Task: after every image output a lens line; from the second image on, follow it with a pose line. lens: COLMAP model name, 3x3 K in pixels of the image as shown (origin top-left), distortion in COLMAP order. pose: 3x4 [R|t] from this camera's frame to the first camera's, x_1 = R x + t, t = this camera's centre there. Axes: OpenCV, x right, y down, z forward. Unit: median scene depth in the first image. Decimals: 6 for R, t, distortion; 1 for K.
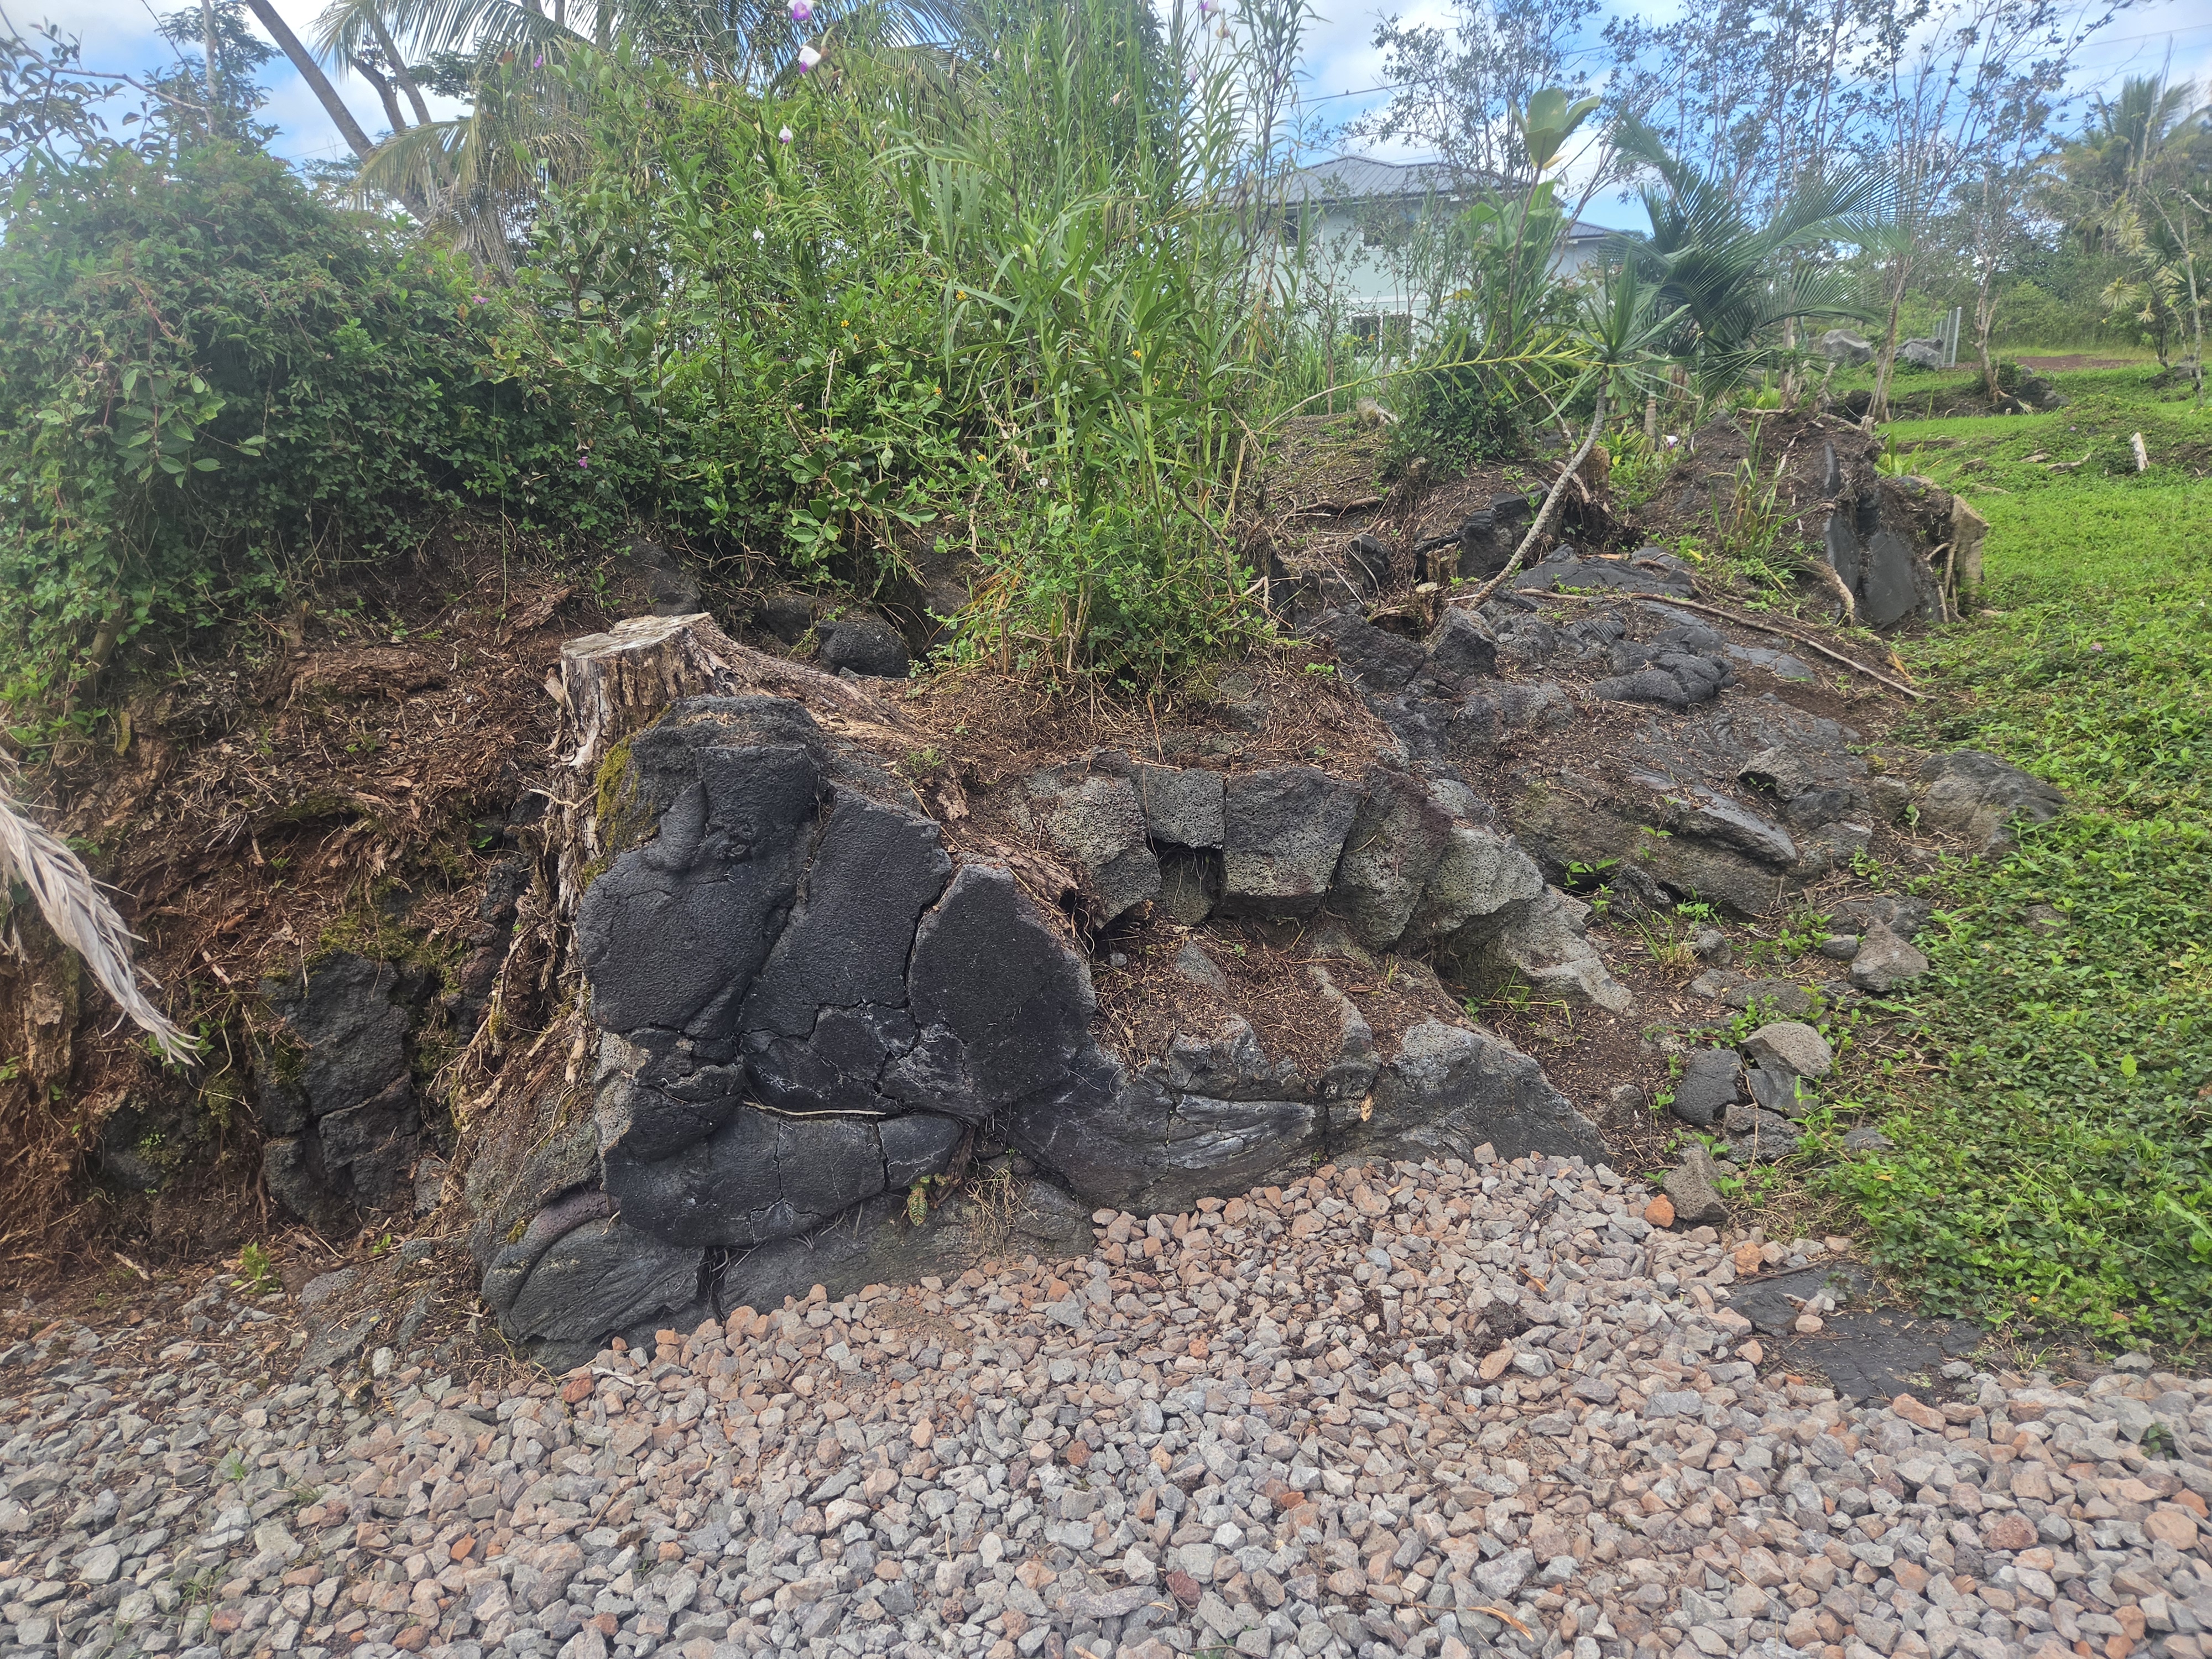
lens RADIAL K [[1473.6, 0, 1103.3], [0, 1473.6, 818.8], [0, 0, 1]] dist [0.044396, -0.034329]
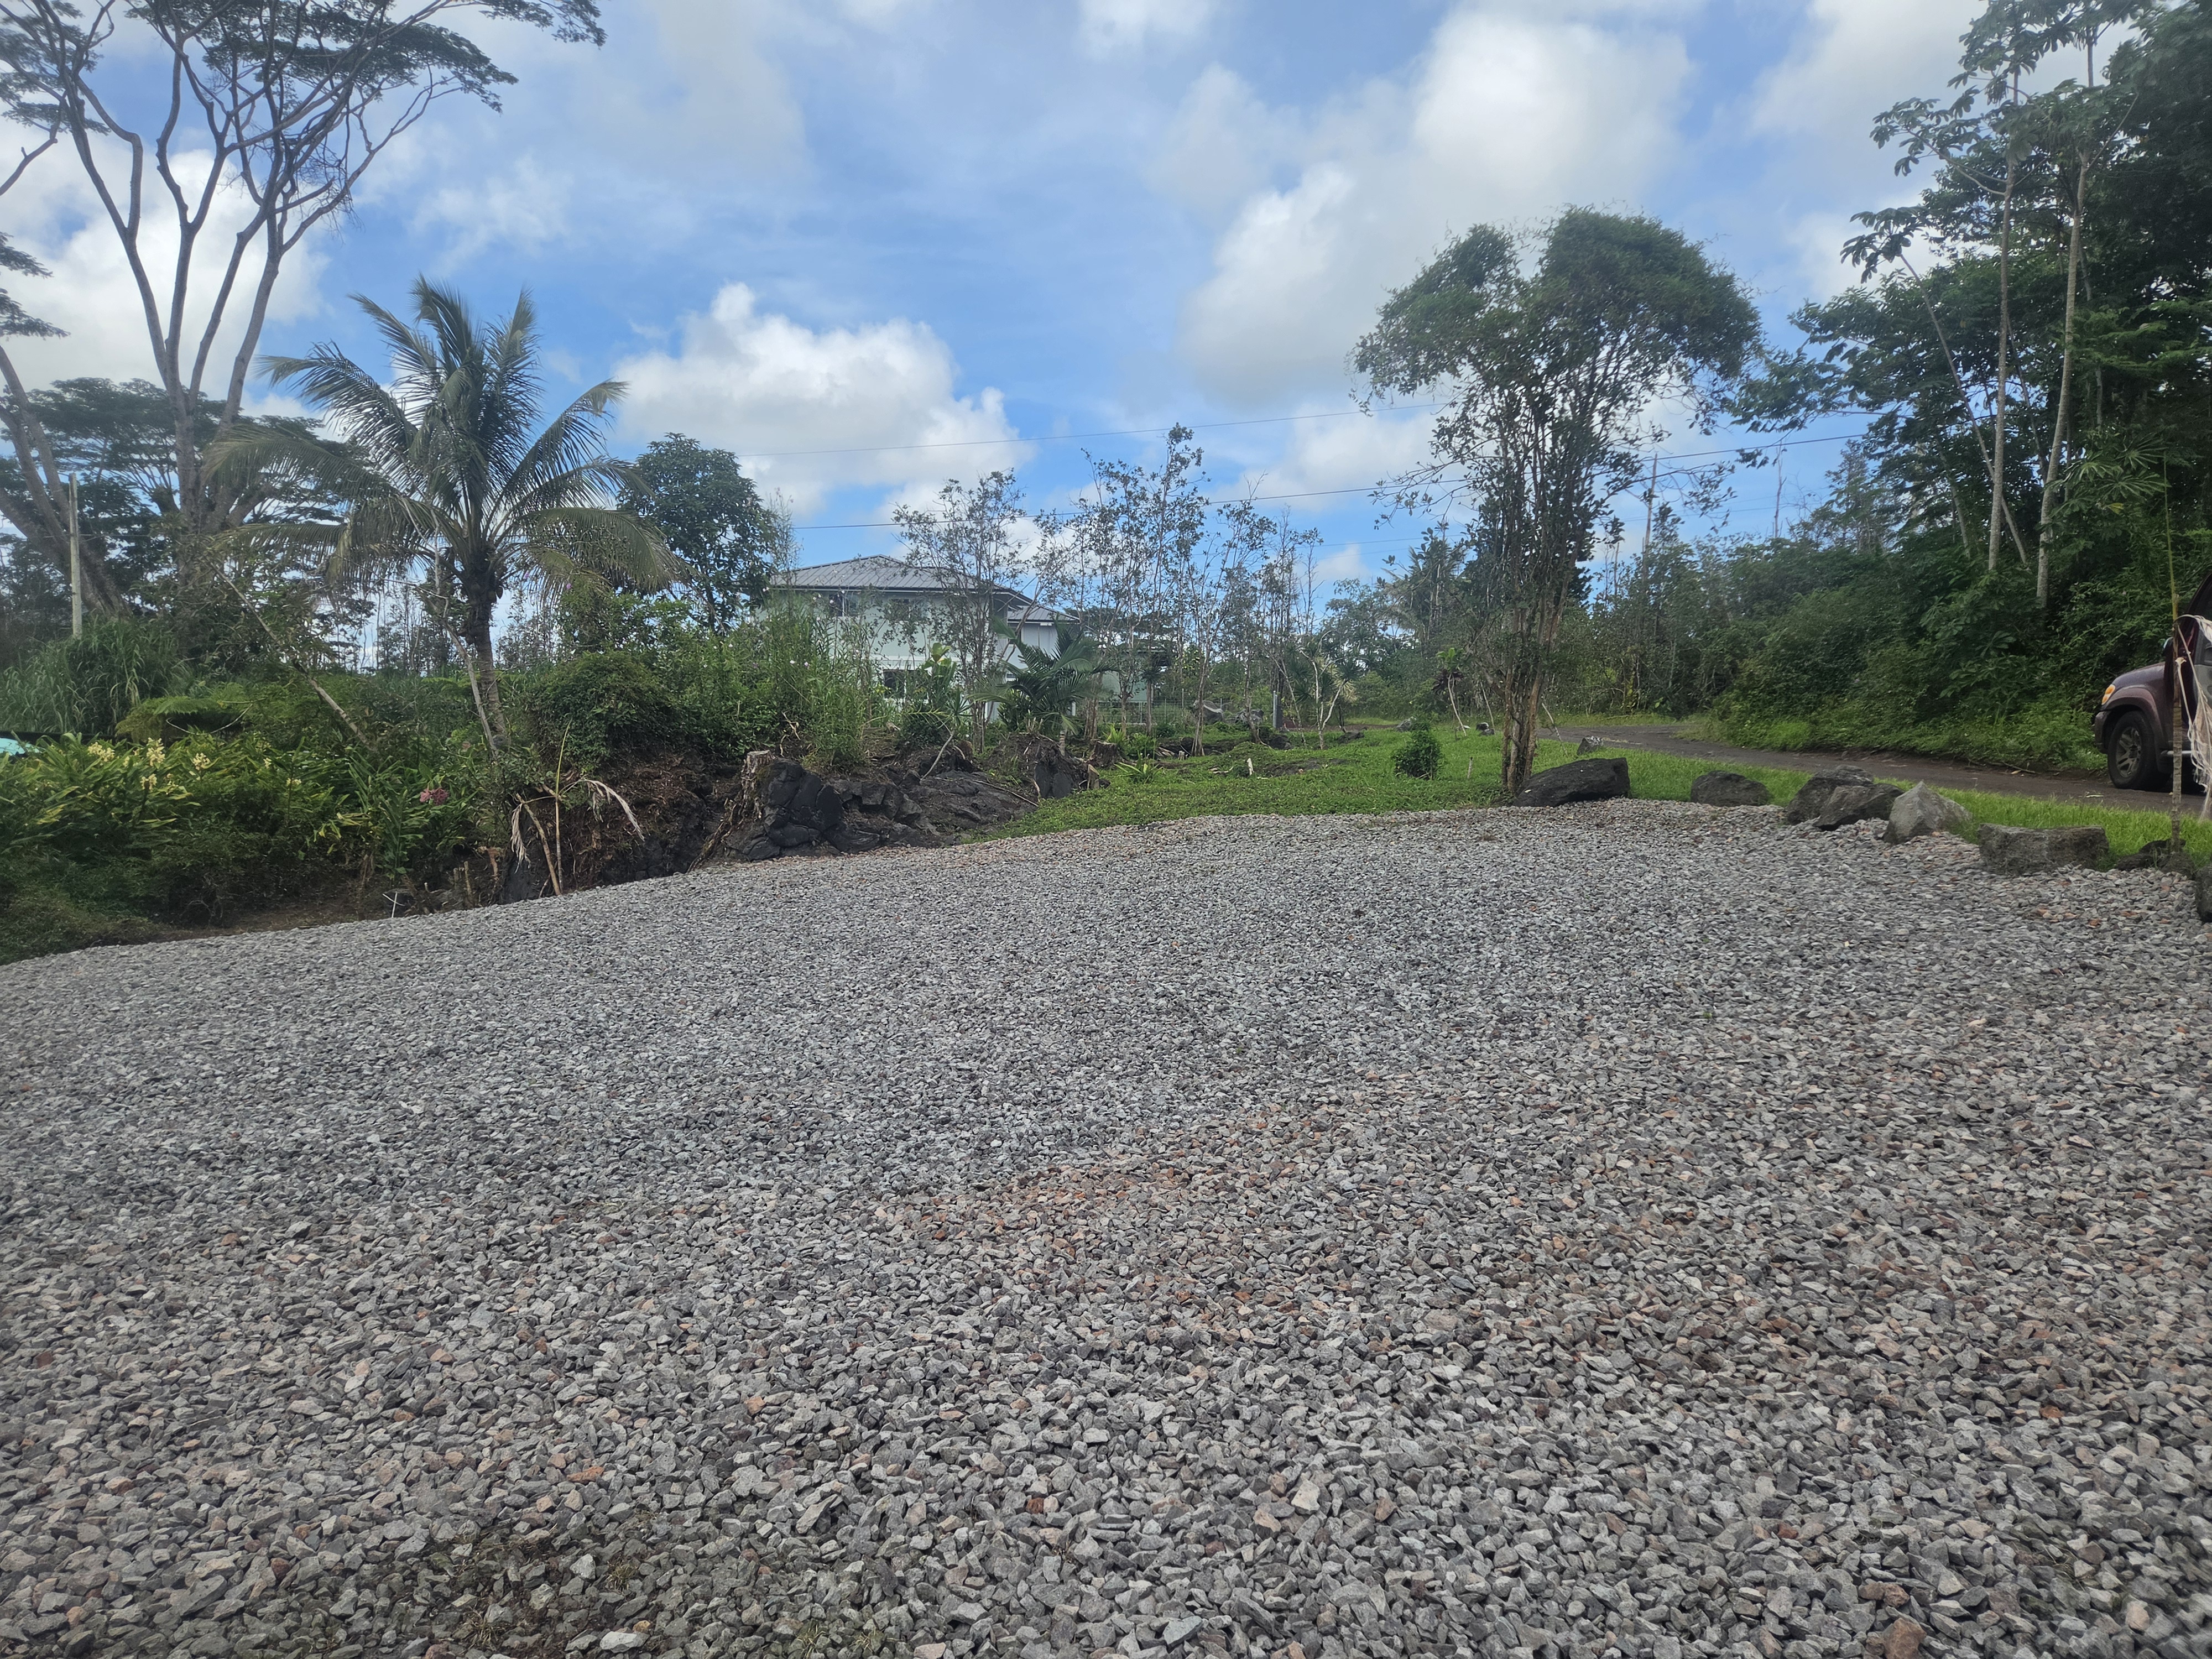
lens RADIAL K [[1519.4, 0, 1106.0], [0, 1519.4, 829.5], [0, 0, 1]] dist [-0.023128, 0.002869]
pose [[0.952383, 0.024354, 0.303930, -0.139365], [0.040327, 0.977987, -0.204734, 0.242112], [-0.302226, 0.207242, 0.930436, -0.816590]]
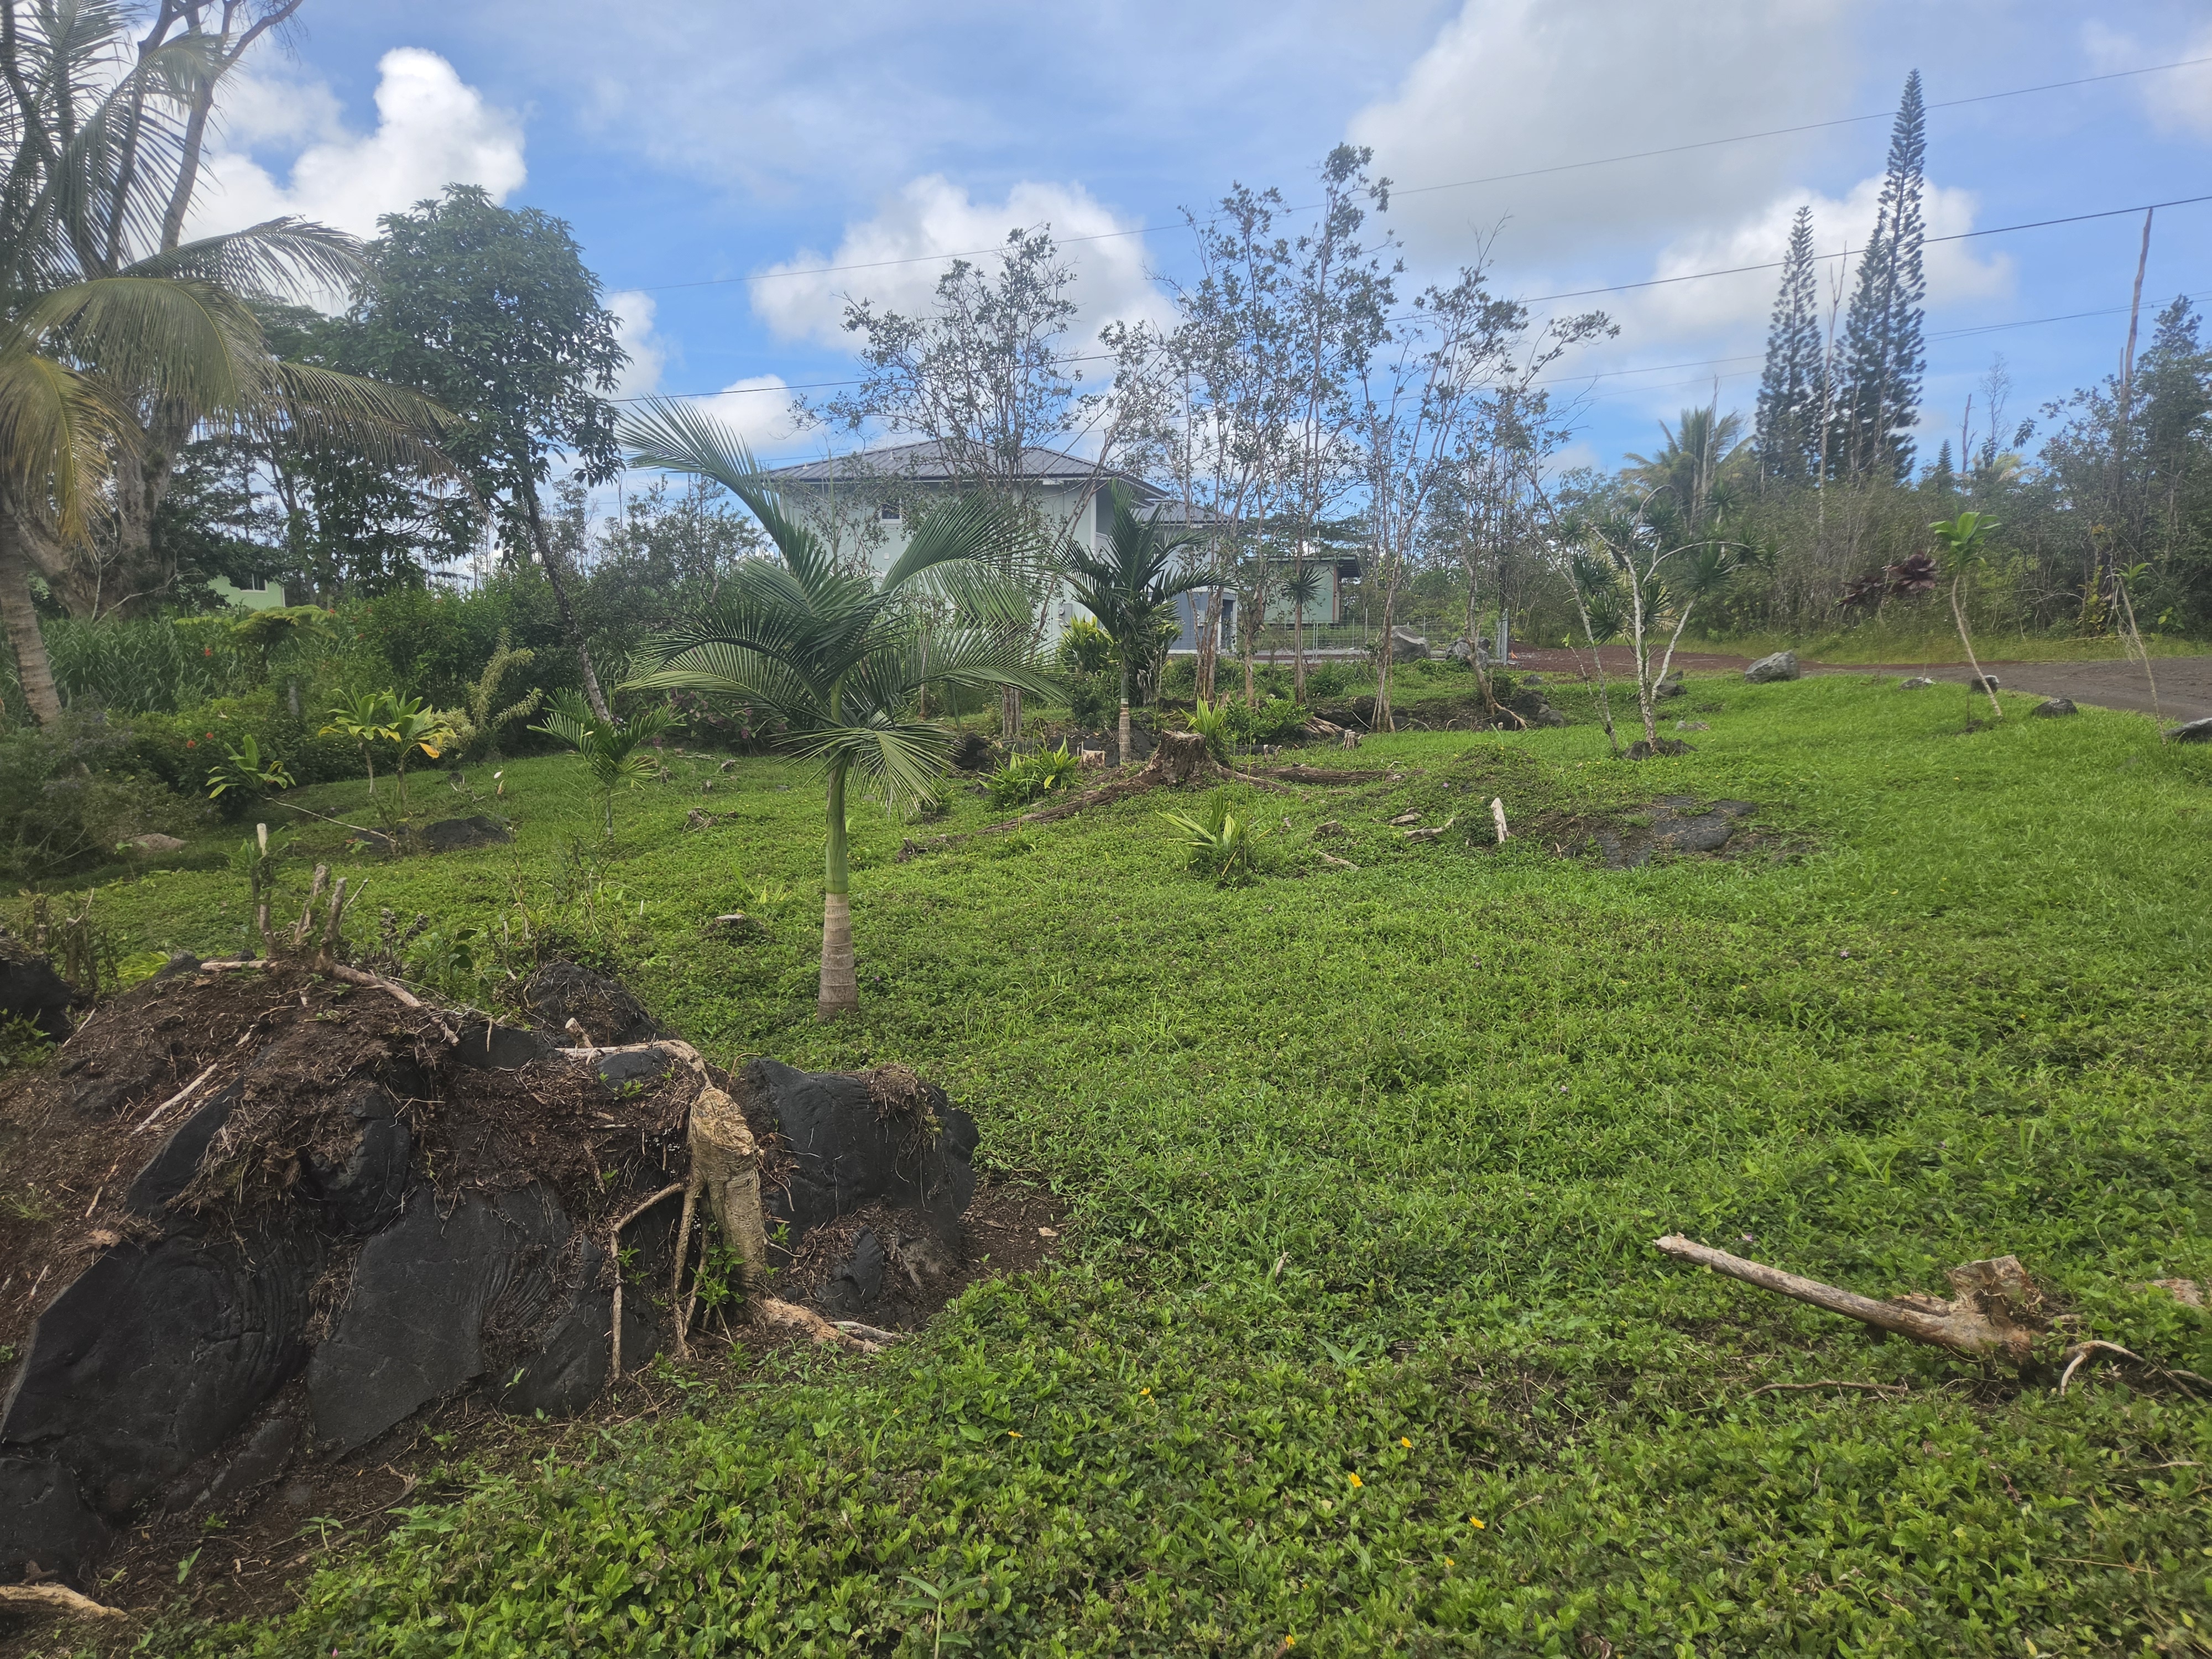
lens RADIAL K [[1474.8, 0, 1124.7], [0, 1474.8, 741.2], [0, 0, 1]] dist [0.041695, -0.000586]
pose [[0.983181, 0.014967, 0.182021, 0.292008], [0.023847, 0.977584, -0.209190, -0.104890], [-0.181072, 0.210012, 0.960785, 0.201950]]
